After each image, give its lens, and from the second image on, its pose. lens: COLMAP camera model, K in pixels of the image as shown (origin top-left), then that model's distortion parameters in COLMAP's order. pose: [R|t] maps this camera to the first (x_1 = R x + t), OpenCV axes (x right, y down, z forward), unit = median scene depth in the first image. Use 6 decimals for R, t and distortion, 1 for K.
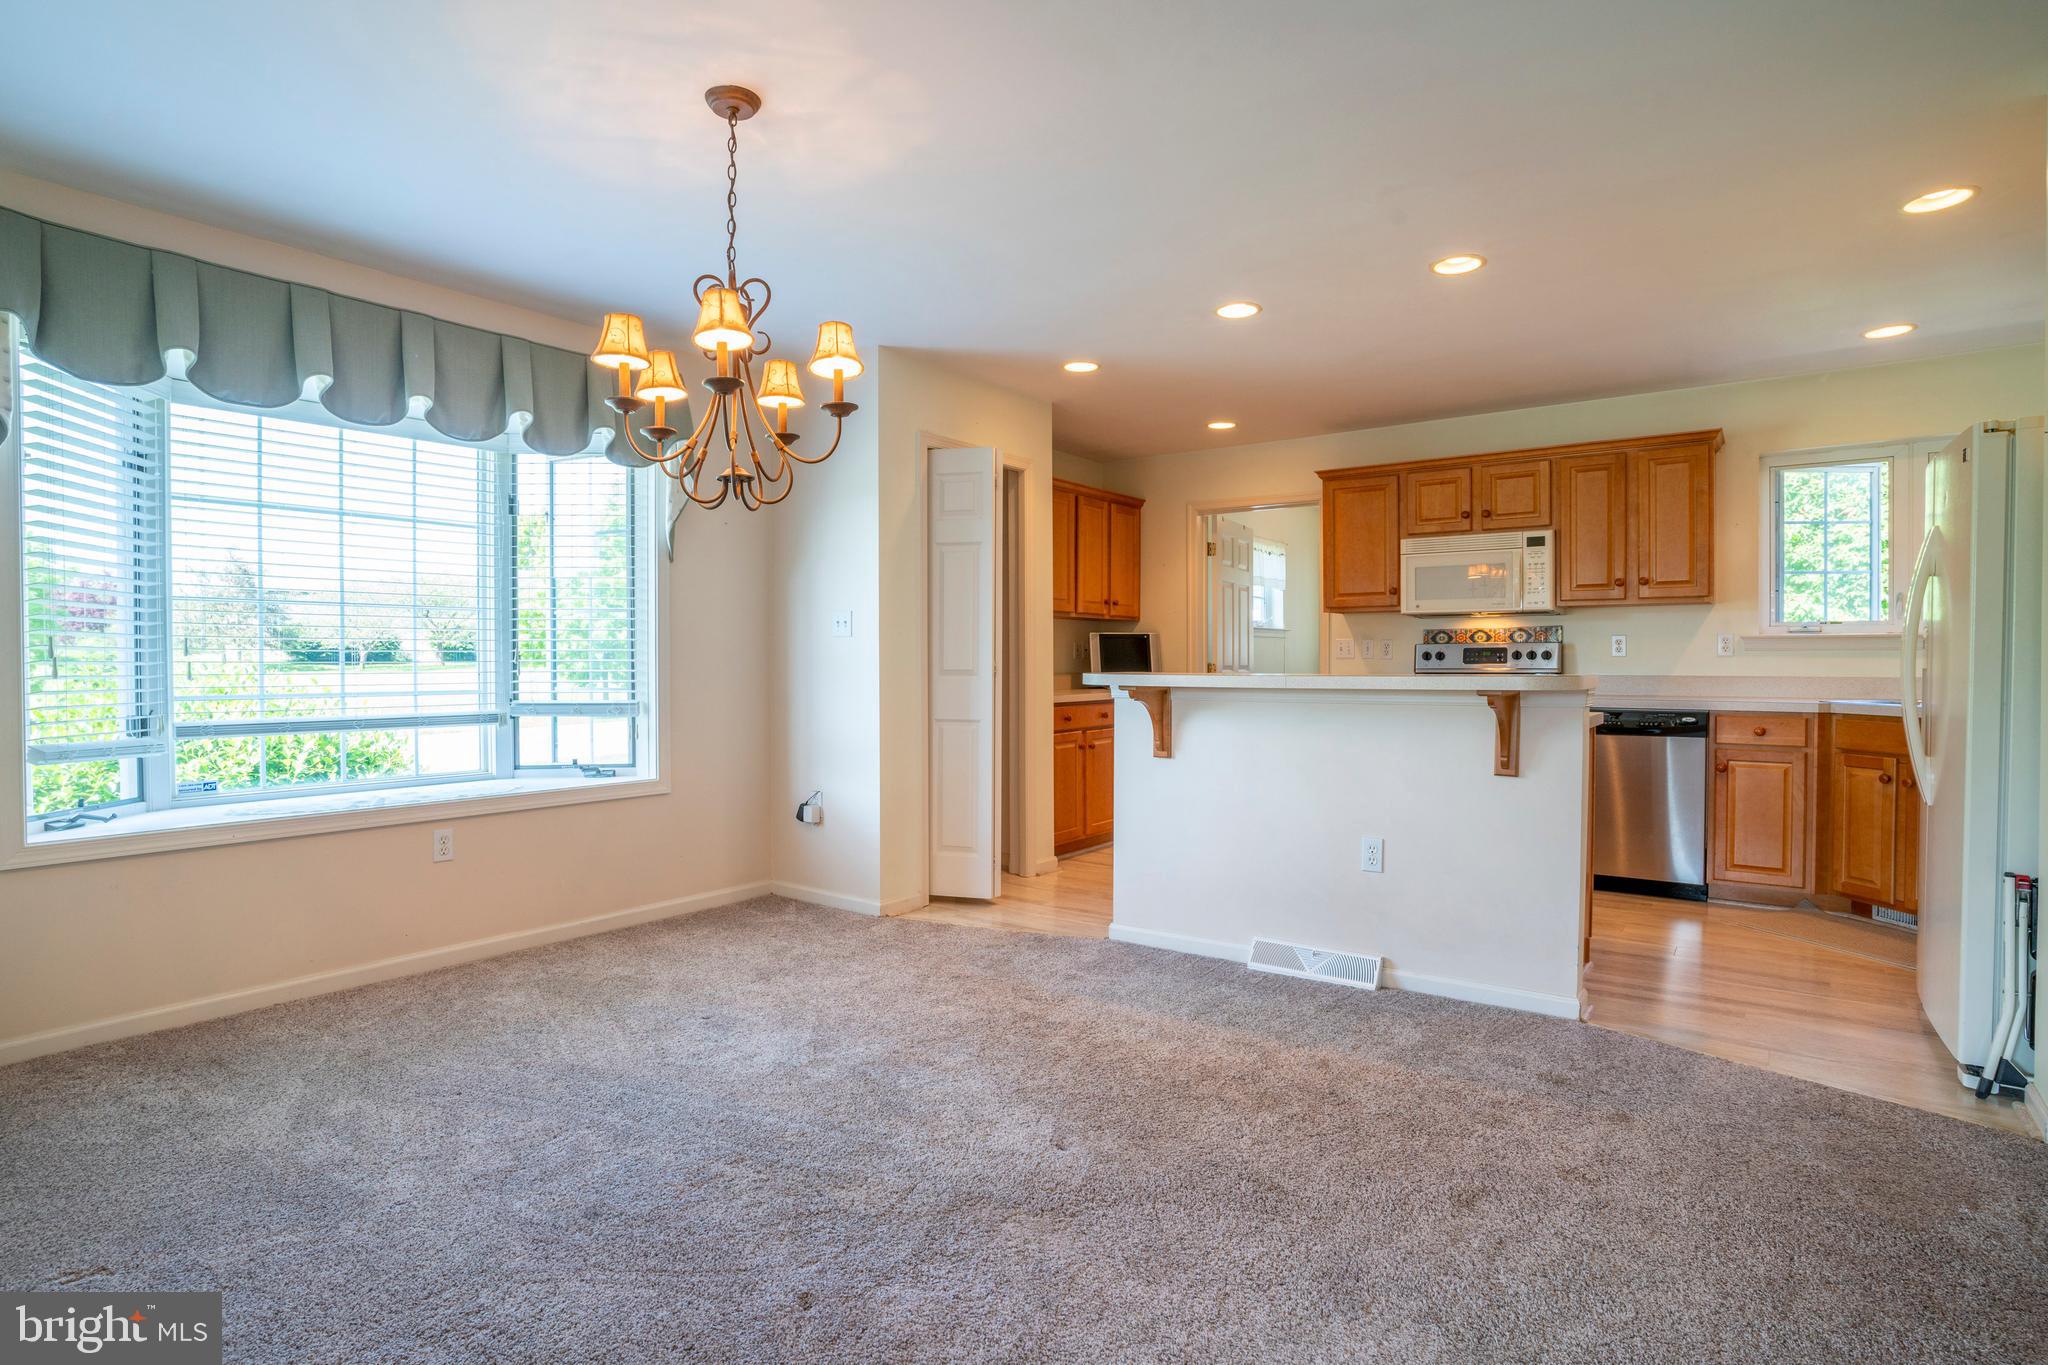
lens RADIAL K [[1050.7, 0, 1034.1], [0, 1050.7, 681.4], [0, 0, 1]] dist [-0.068594, 0.035765]
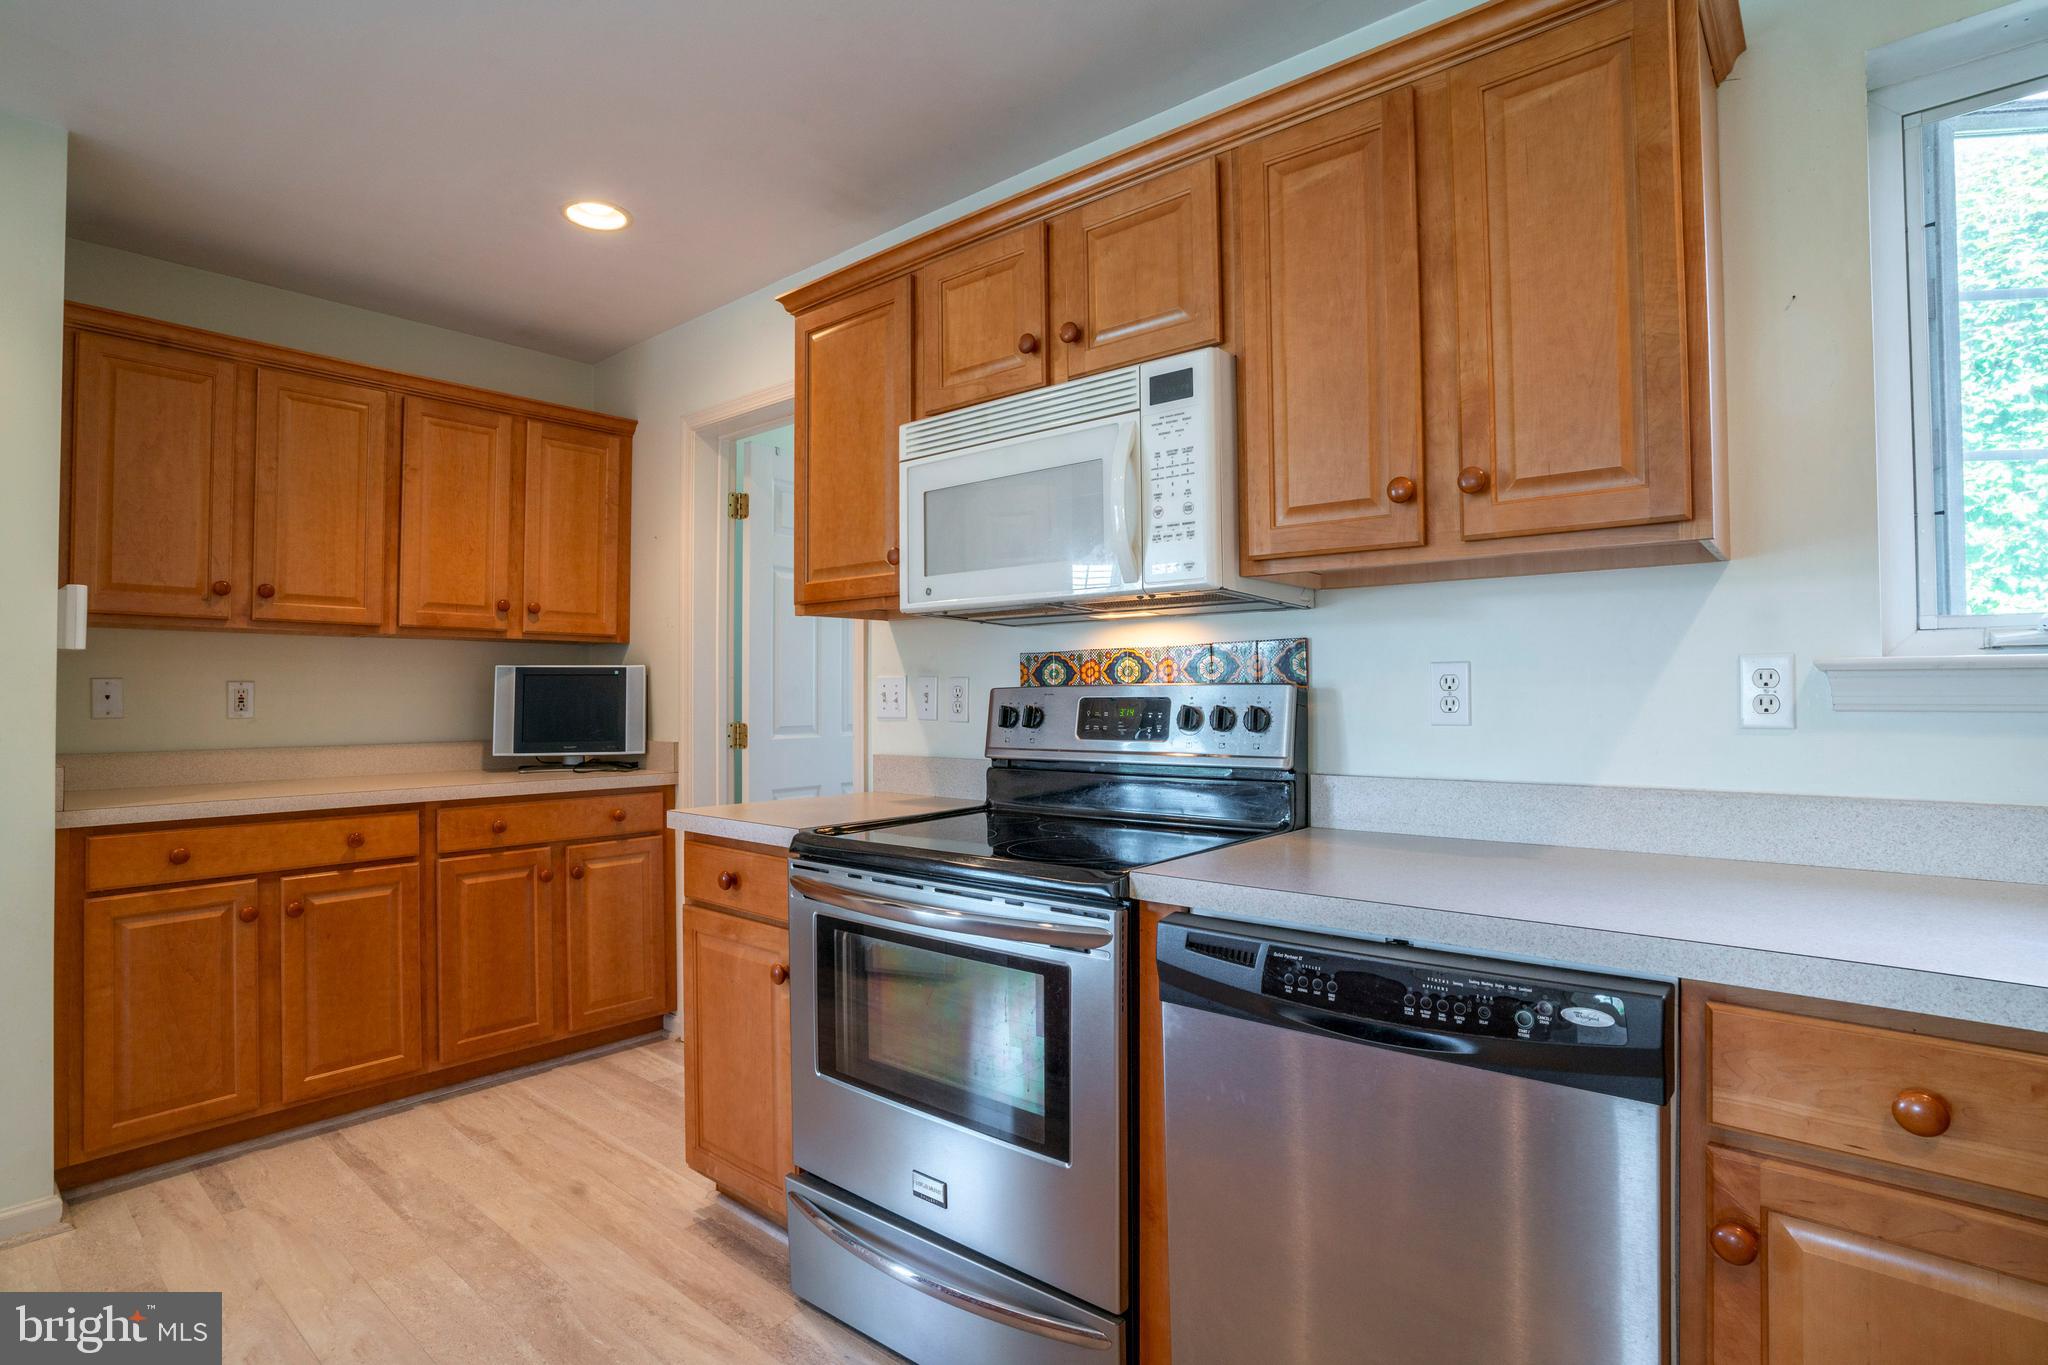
lens RADIAL K [[1018.9, 0, 1024.0], [0, 1018.9, 682.5], [0, 0, 1]] dist [-0.078651, 0.032631]
pose [[0.996678, -0.002482, -0.081409, 0.468749], [-0.000106, 0.999495, -0.031775, -0.028628], [0.081447, 0.031678, 0.996174, 0.677866]]
